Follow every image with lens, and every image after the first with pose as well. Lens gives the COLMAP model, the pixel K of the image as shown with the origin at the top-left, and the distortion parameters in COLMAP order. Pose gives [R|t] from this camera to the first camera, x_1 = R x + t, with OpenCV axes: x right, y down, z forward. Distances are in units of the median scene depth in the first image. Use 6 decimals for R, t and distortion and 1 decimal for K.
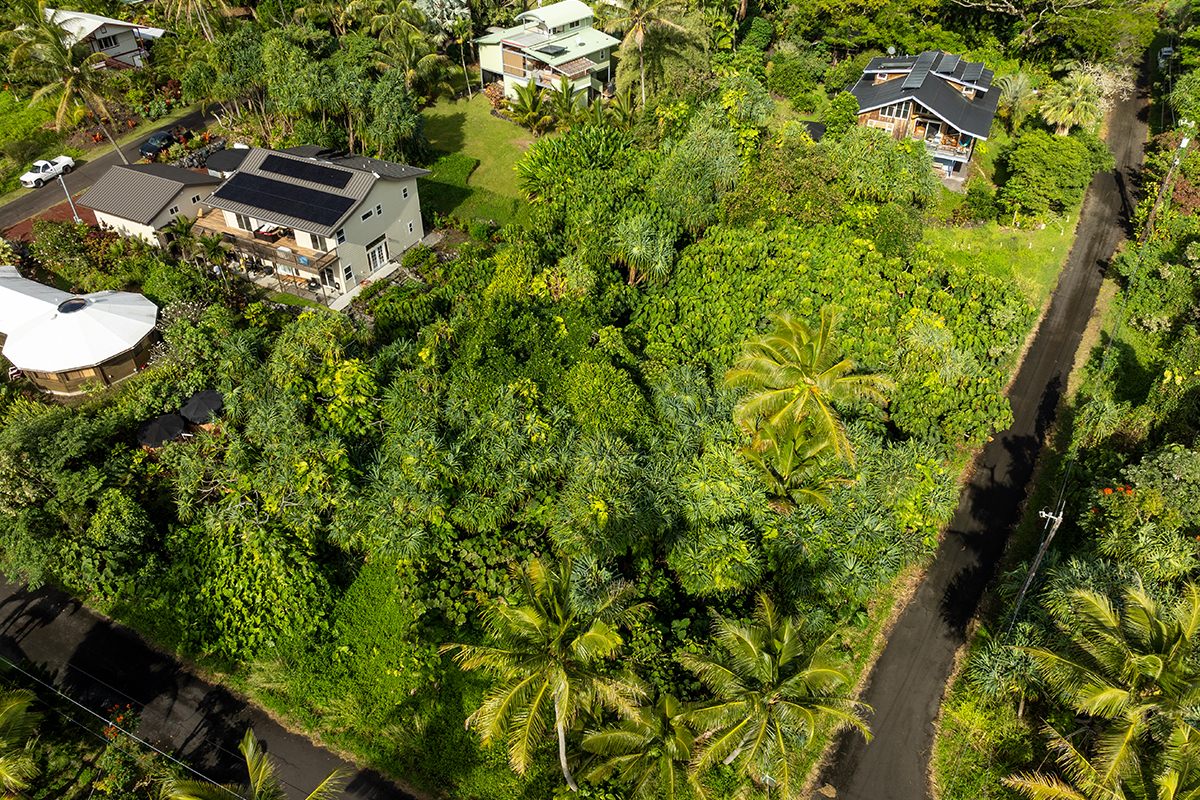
lens RADIAL K [[843.7, 0, 606.2], [0, 843.7, 399.7], [0, 0, 1]] dist [-0.034776, 0.001609]
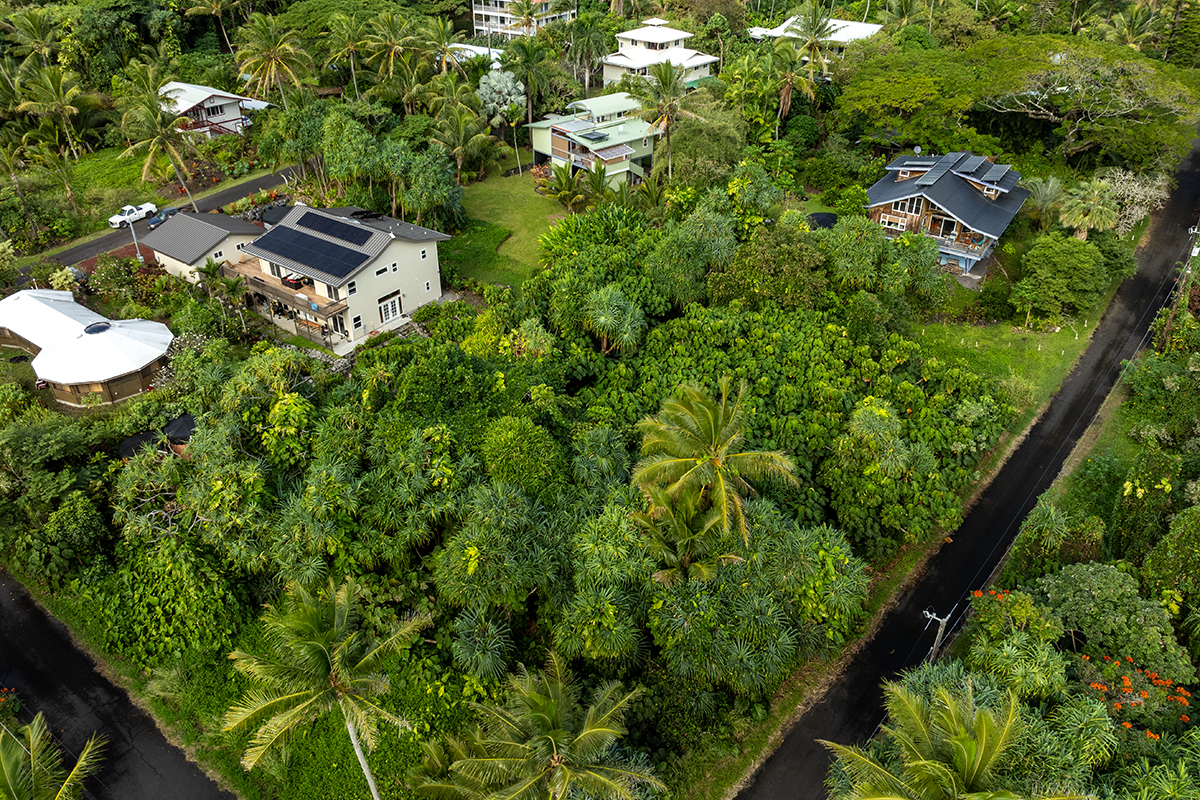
lens RADIAL K [[842.9, 0, 605.1], [0, 842.9, 350.7], [0, 0, 1]] dist [-0.031955, -0.004310]
pose [[0.987152, 0.079131, -0.138816, 0.156095], [-0.099492, 0.984198, -0.146474, 0.010815], [0.125031, 0.158403, 0.979426, -0.007407]]
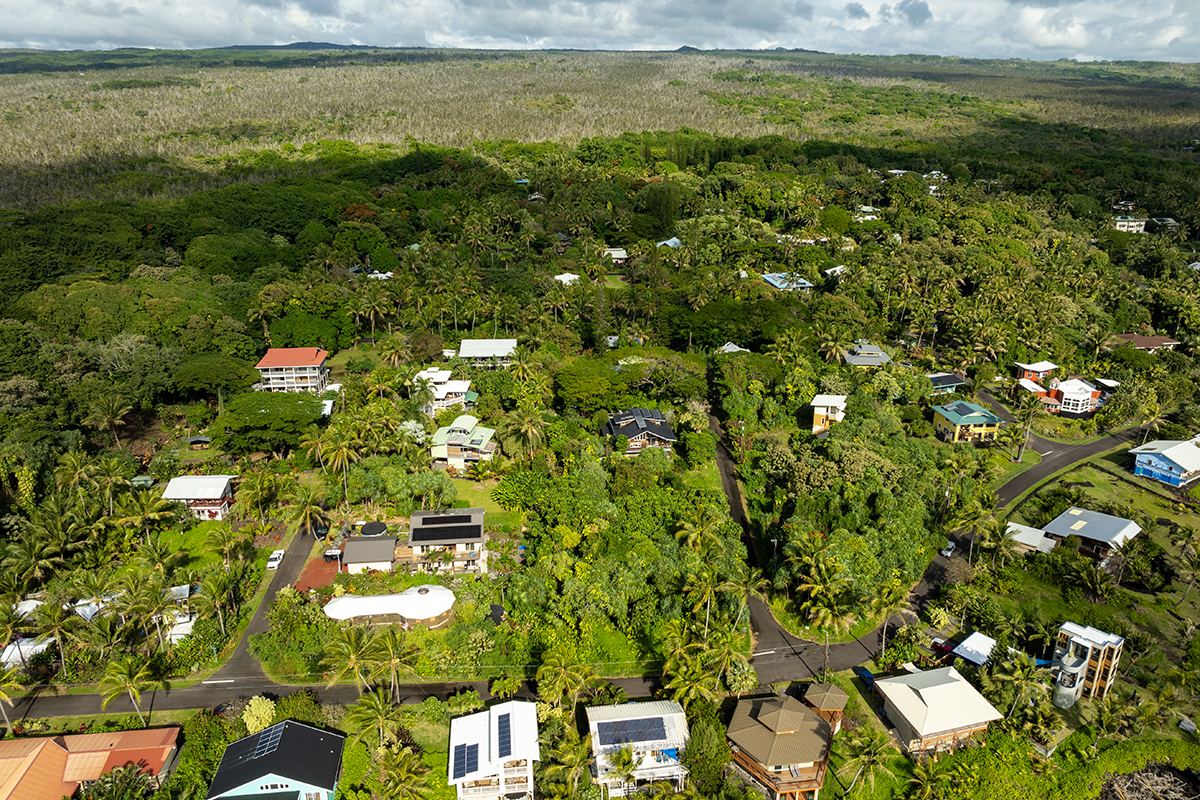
lens RADIAL K [[843.7, 0, 606.2], [0, 843.7, 399.7], [0, 0, 1]] dist [-0.034776, 0.001609]
pose [[0.842024, -0.187839, 0.505680, -1.075728], [0.341889, 0.910927, -0.230920, 0.101703], [-0.417262, 0.367327, 0.831242, -1.173623]]
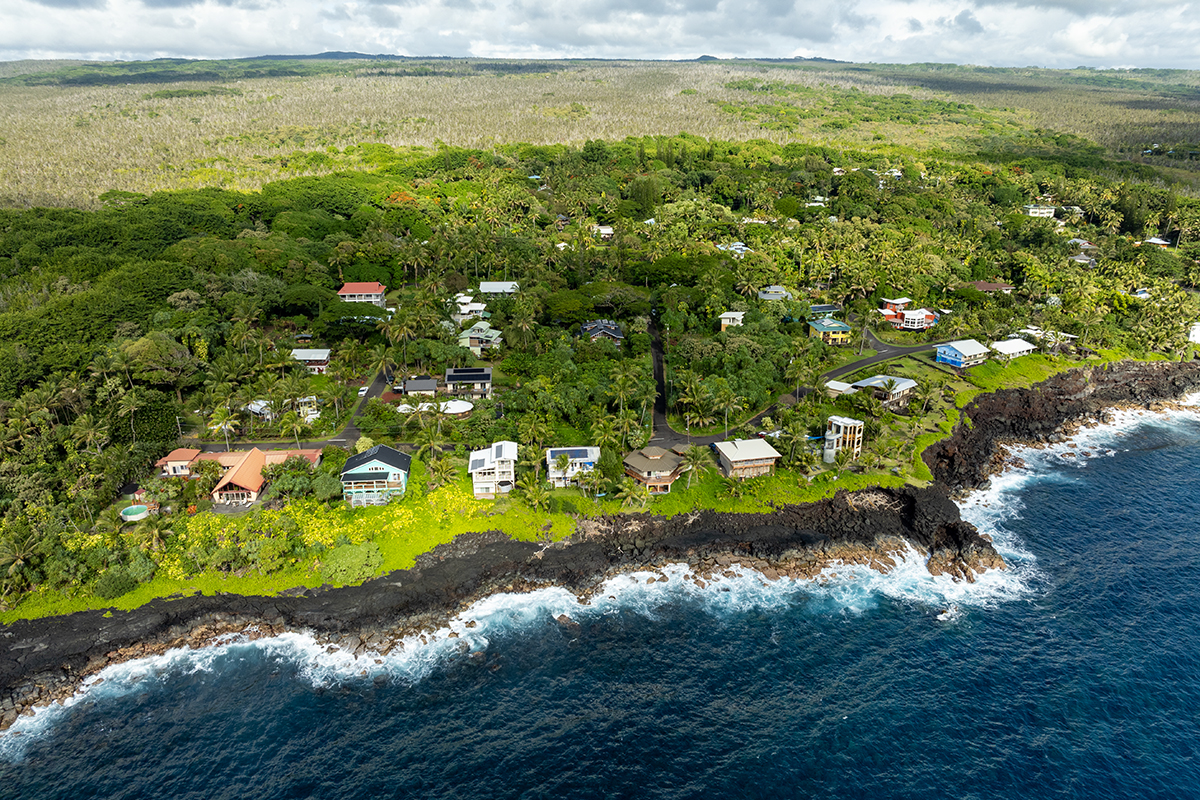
lens RADIAL K [[843.7, 0, 606.2], [0, 843.7, 399.7], [0, 0, 1]] dist [-0.034776, 0.001609]
pose [[0.855980, -0.177045, 0.485749, -1.622174], [0.328802, 0.911473, -0.247197, 0.921598], [-0.398982, 0.371311, 0.838416, -2.206768]]
